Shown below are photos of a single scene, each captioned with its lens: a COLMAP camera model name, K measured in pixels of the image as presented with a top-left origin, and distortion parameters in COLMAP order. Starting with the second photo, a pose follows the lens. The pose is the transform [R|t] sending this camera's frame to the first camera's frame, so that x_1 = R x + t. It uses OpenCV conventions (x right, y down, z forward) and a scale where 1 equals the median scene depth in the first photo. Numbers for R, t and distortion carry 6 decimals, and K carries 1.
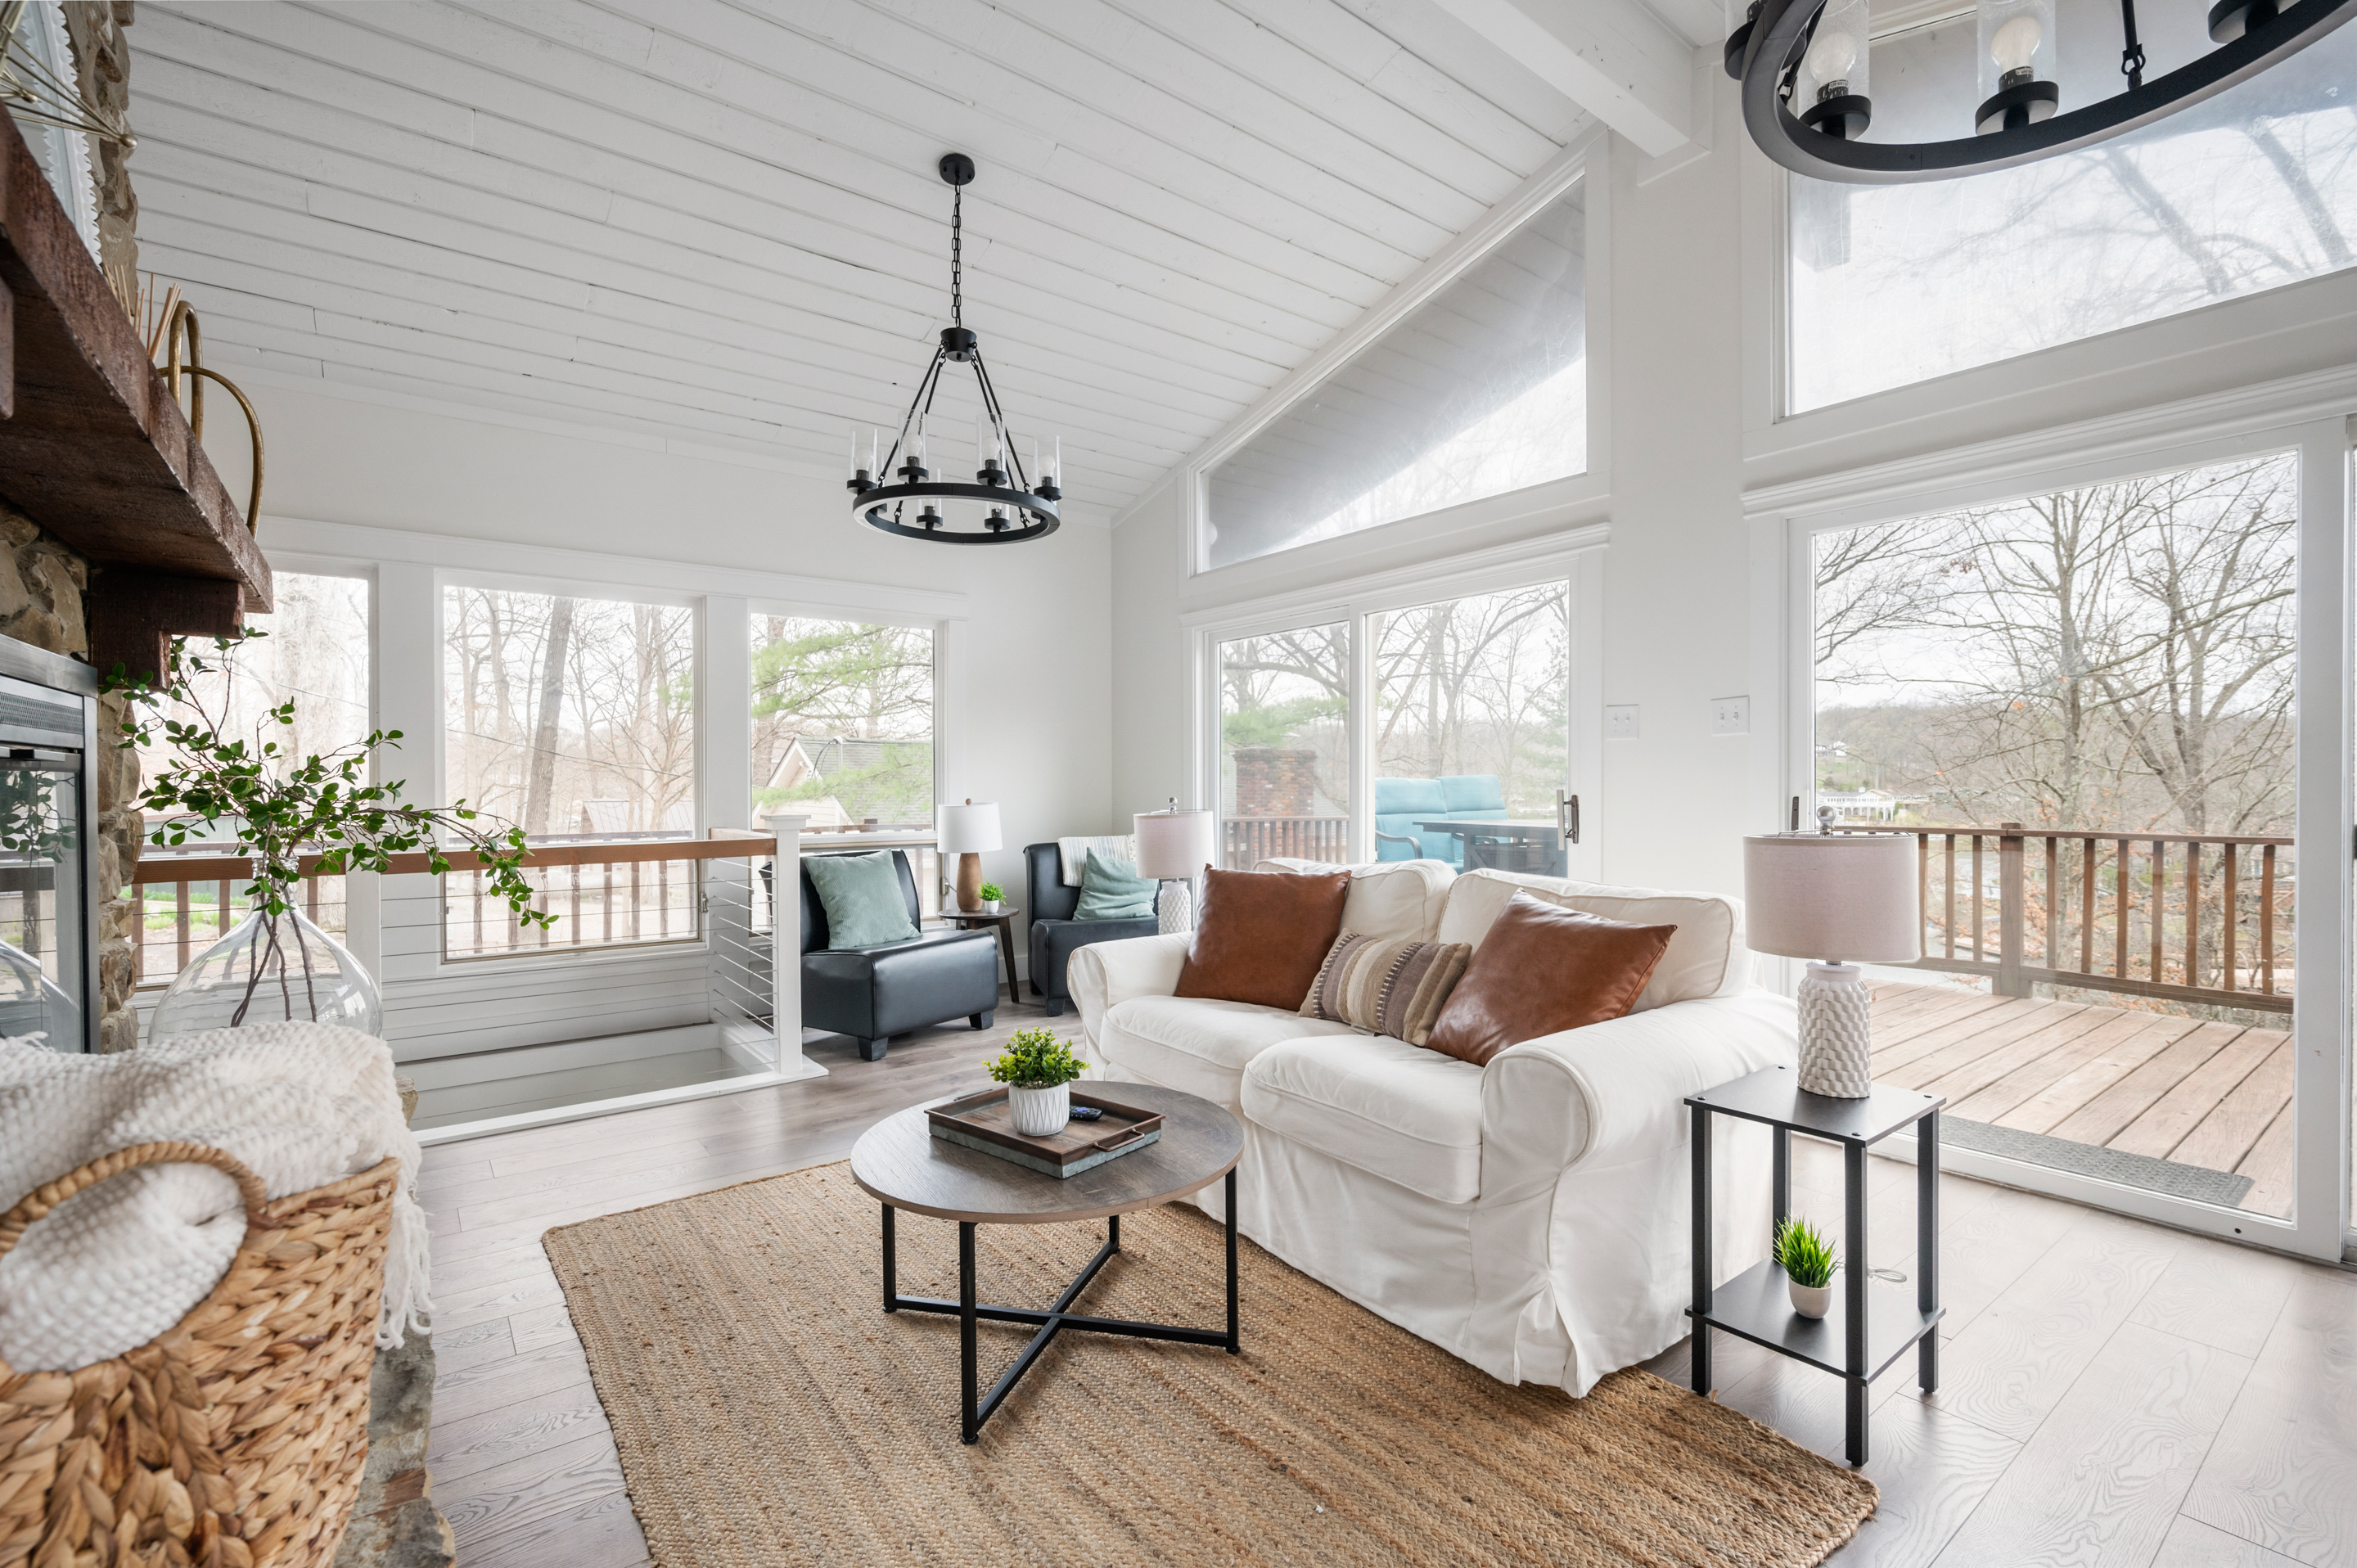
lens RADIAL K [[1054.7, 0, 1184.4], [0, 1054.7, 790.5], [0, 0, 1]] dist [-0.001257, 0.000049]
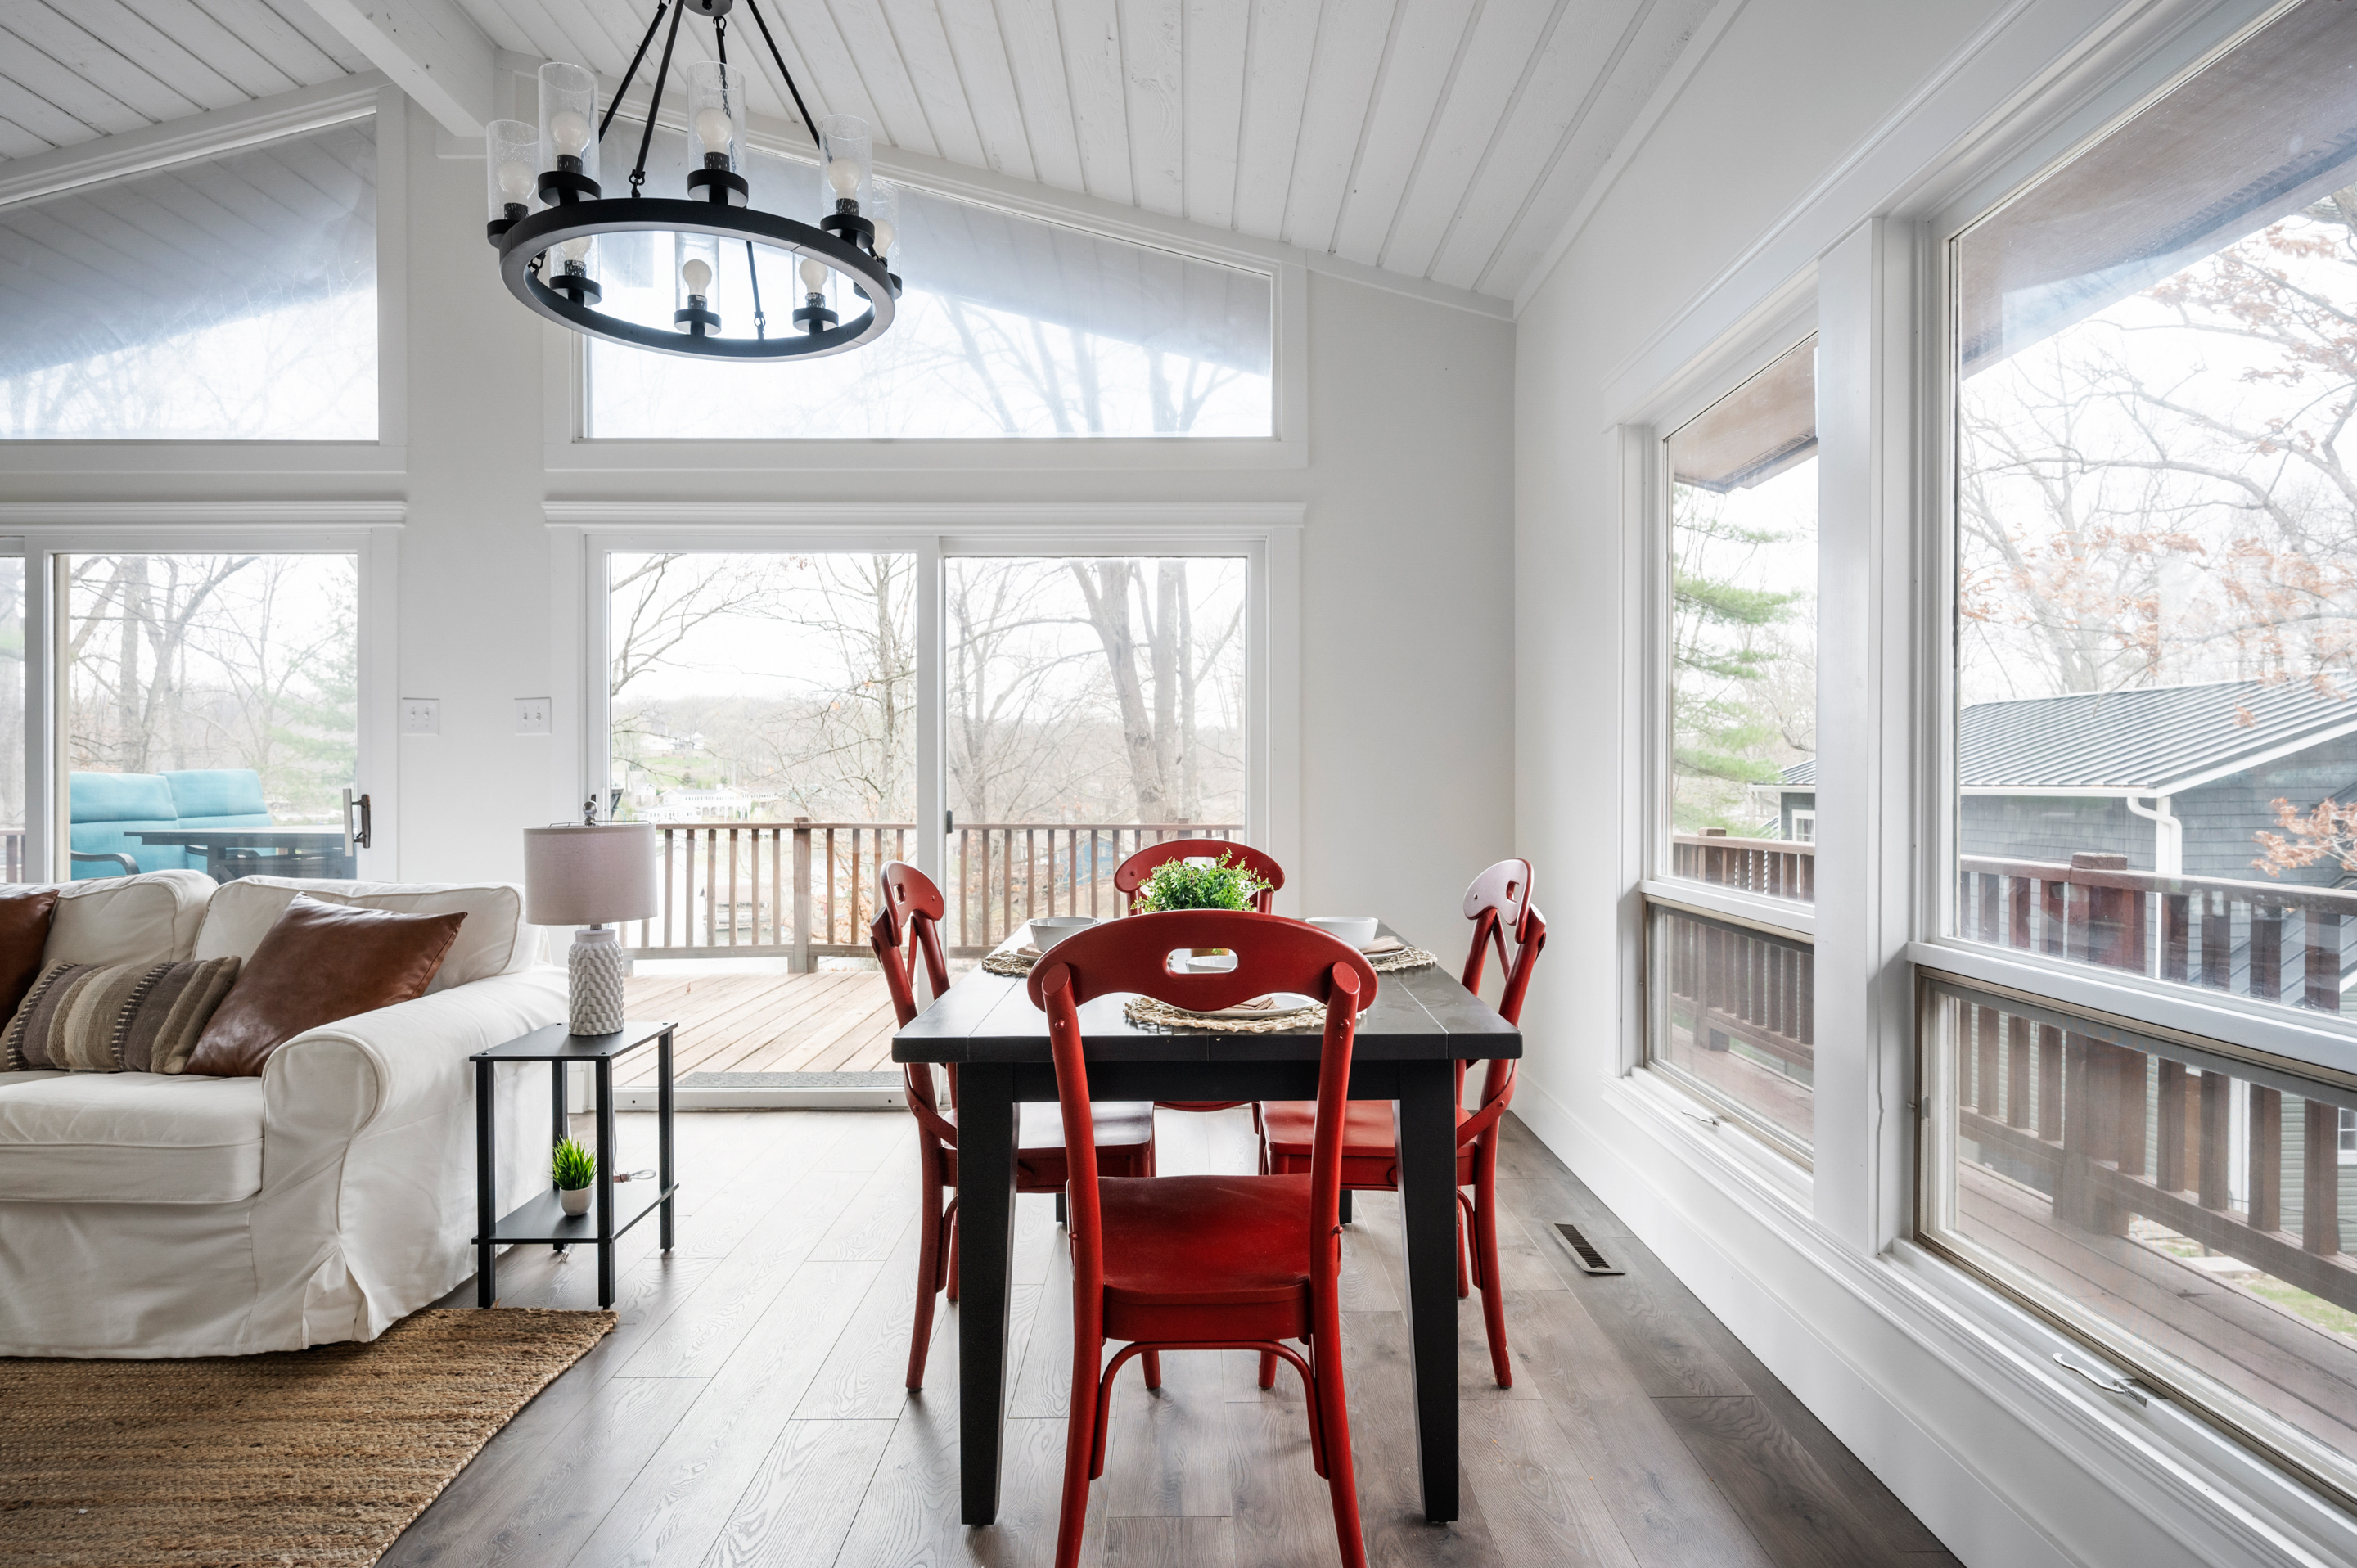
lens RADIAL K [[1290.0, 0, 1188.5], [0, 1290.0, 787.2], [0, 0, 1]] dist [-0.002887, -0.001851]
pose [[0.604272, -0.002446, 0.796774, -0.142514], [0.003183, 0.999995, 0.000656, -0.000851], [-0.796772, 0.002140, 0.604277, -0.394000]]
